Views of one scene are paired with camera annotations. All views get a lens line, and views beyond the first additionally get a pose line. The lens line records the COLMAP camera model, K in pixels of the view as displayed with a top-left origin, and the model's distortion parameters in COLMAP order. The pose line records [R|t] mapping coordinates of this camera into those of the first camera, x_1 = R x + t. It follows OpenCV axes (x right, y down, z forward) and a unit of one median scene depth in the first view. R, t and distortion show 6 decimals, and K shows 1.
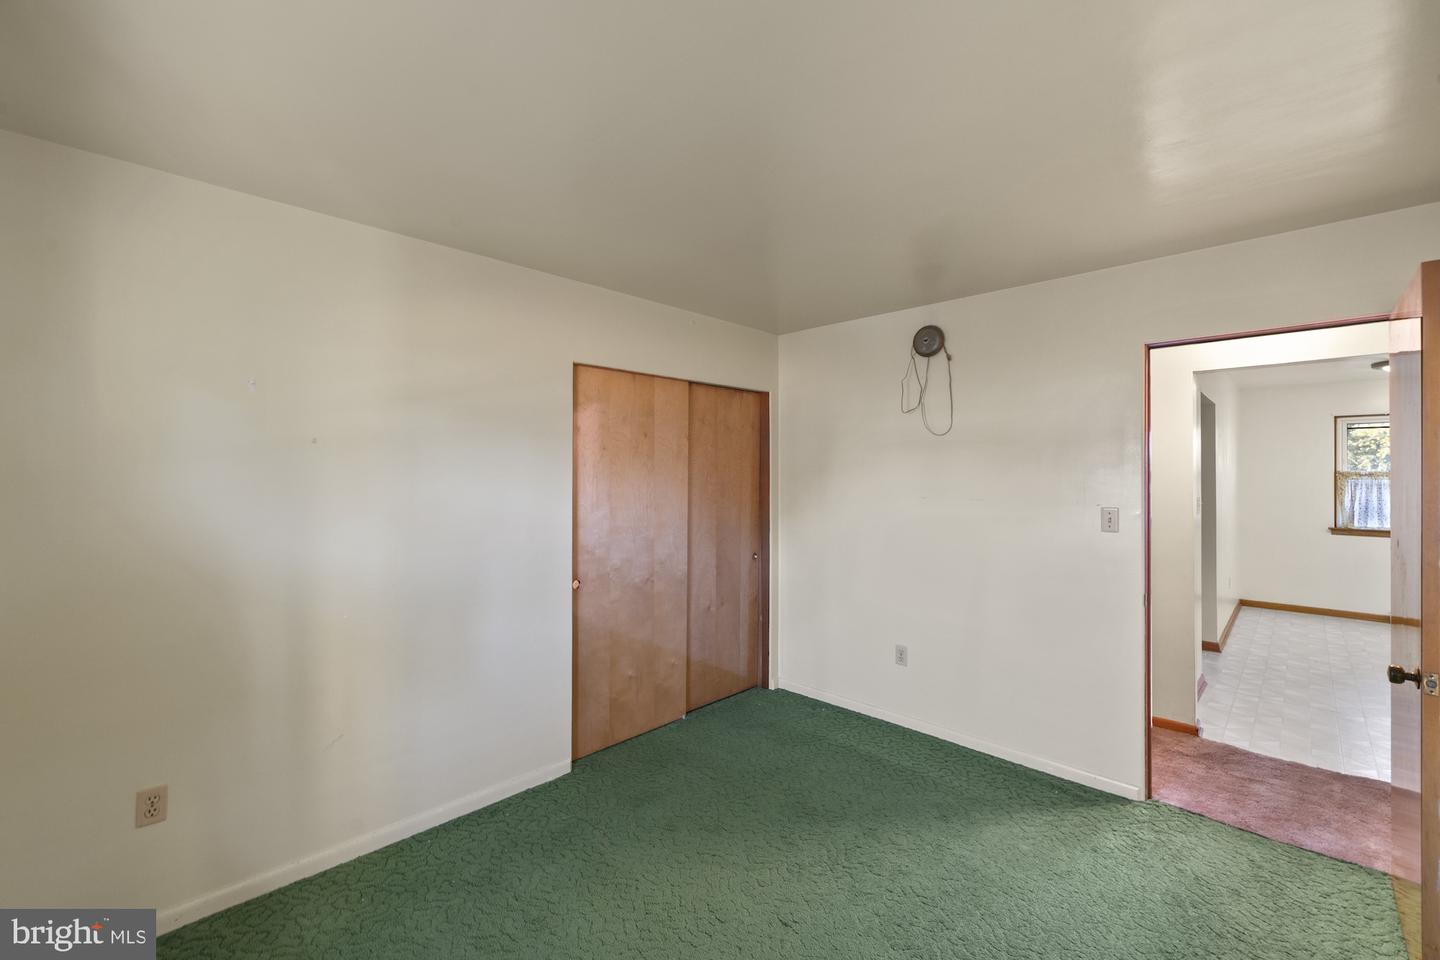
lens RADIAL K [[616.3, 0, 704.0], [0, 616.3, 468.4], [0, 0, 1]] dist [-0.000920, -0.000083]
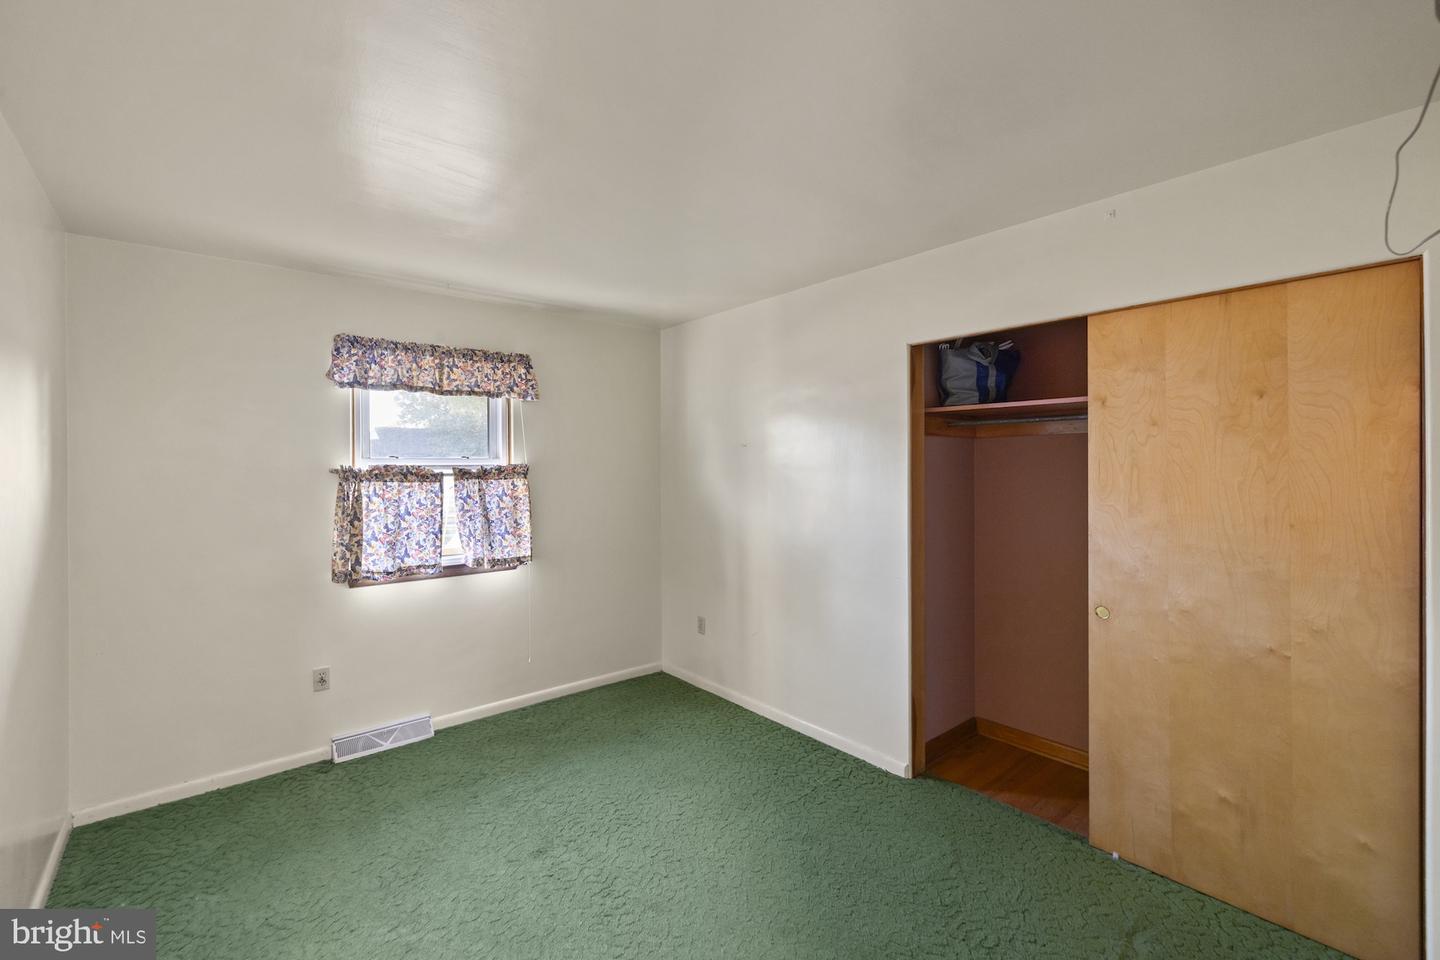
lens RADIAL K [[616.3, 0, 721.2], [0, 616.3, 474.8], [0, 0, 1]] dist [-0.000920, -0.000083]
pose [[-0.092044, 0.001565, -0.995754, 0.533221], [0.004927, 0.999987, 0.001116, 0.018565], [0.995743, -0.004804, -0.092051, 0.577312]]
